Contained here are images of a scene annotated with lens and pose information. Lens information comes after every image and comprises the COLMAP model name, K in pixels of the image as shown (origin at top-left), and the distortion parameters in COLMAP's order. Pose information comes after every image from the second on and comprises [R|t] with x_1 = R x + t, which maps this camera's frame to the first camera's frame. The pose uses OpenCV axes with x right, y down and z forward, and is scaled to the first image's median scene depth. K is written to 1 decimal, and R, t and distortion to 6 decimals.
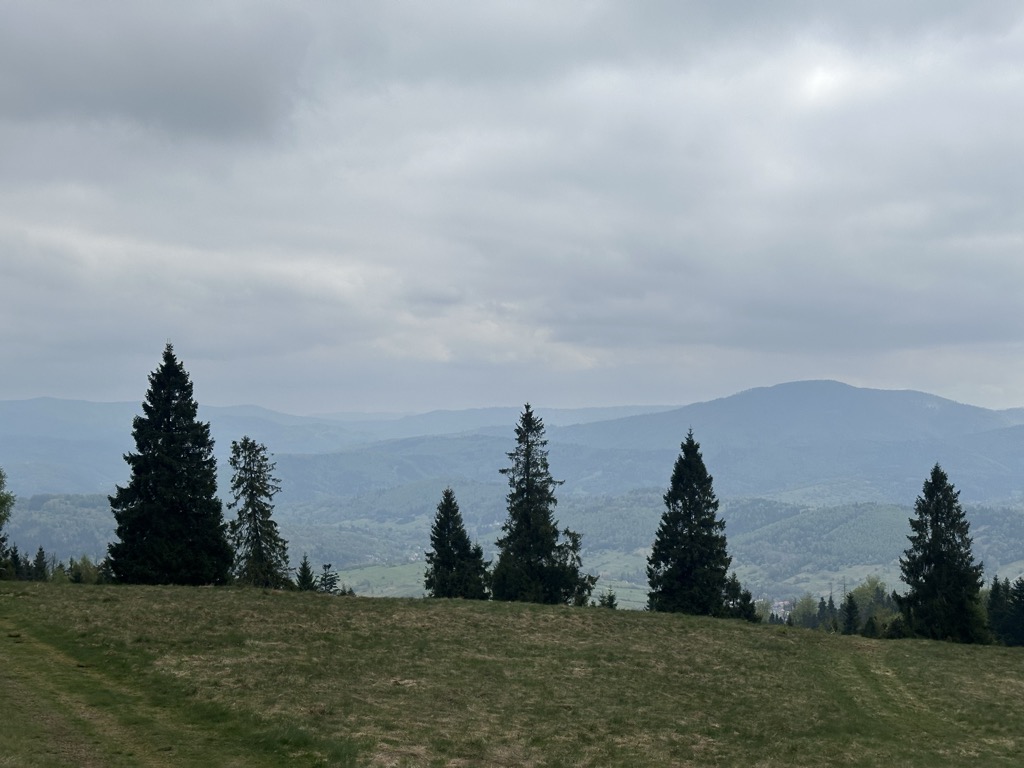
lens RADIAL K [[1367.2, 0, 514.2], [0, 1367.2, 384.7], [0, 0, 1]] dist [0.101340, 0.000000]
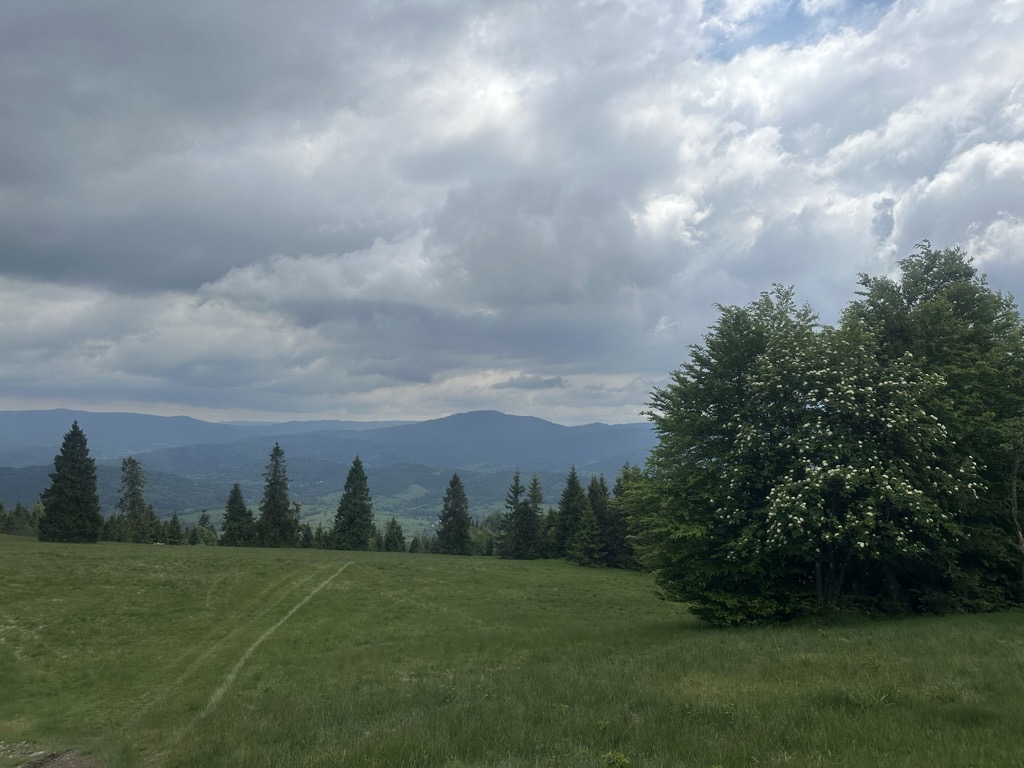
lens RADIAL K [[692.1, 0, 518.7], [0, 692.1, 375.4], [0, 0, 1]] dist [-0.008428, -0.014249]
pose [[0.966119, 0.036700, 0.255473, 0.094490], [-0.023782, 0.998286, -0.053470, -0.041625], [-0.256998, 0.045583, 0.965336, -0.134614]]
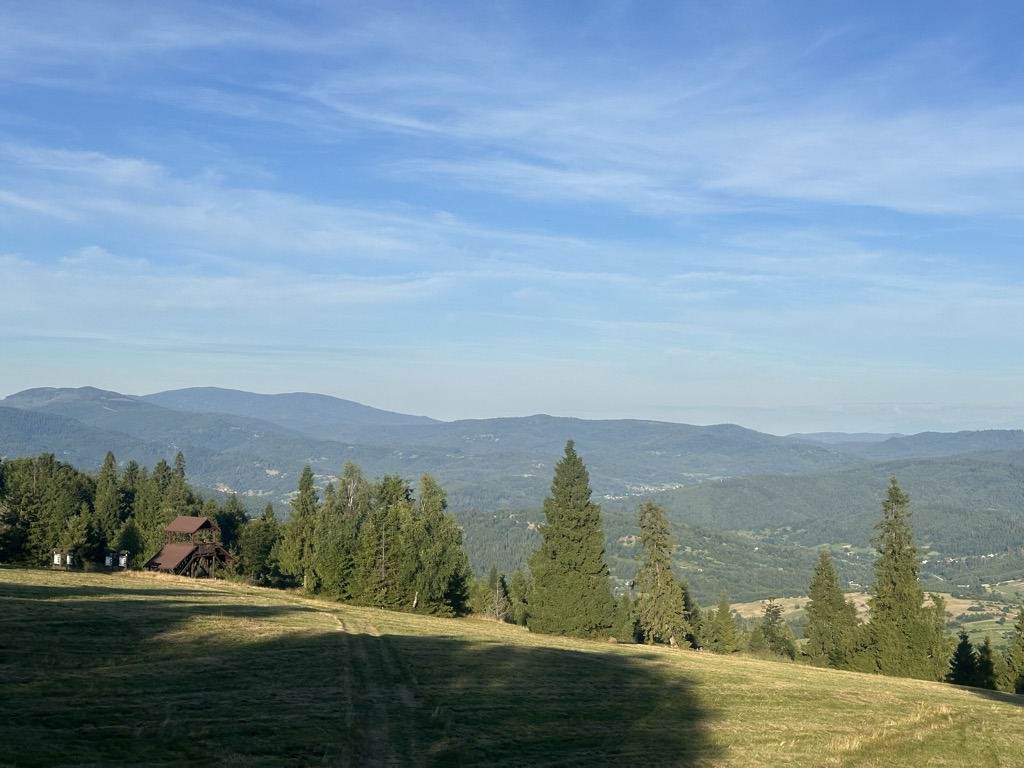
lens RADIAL K [[1367.2, 0, 521.7], [0, 1367.2, 388.6], [0, 0, 1]] dist [0.101340, 0.000000]
pose [[0.942241, -0.000004, -0.334935, 0.101063], [-0.003666, 0.999940, -0.010326, -0.047740], [0.334915, 0.010957, 0.942185, -0.170459]]
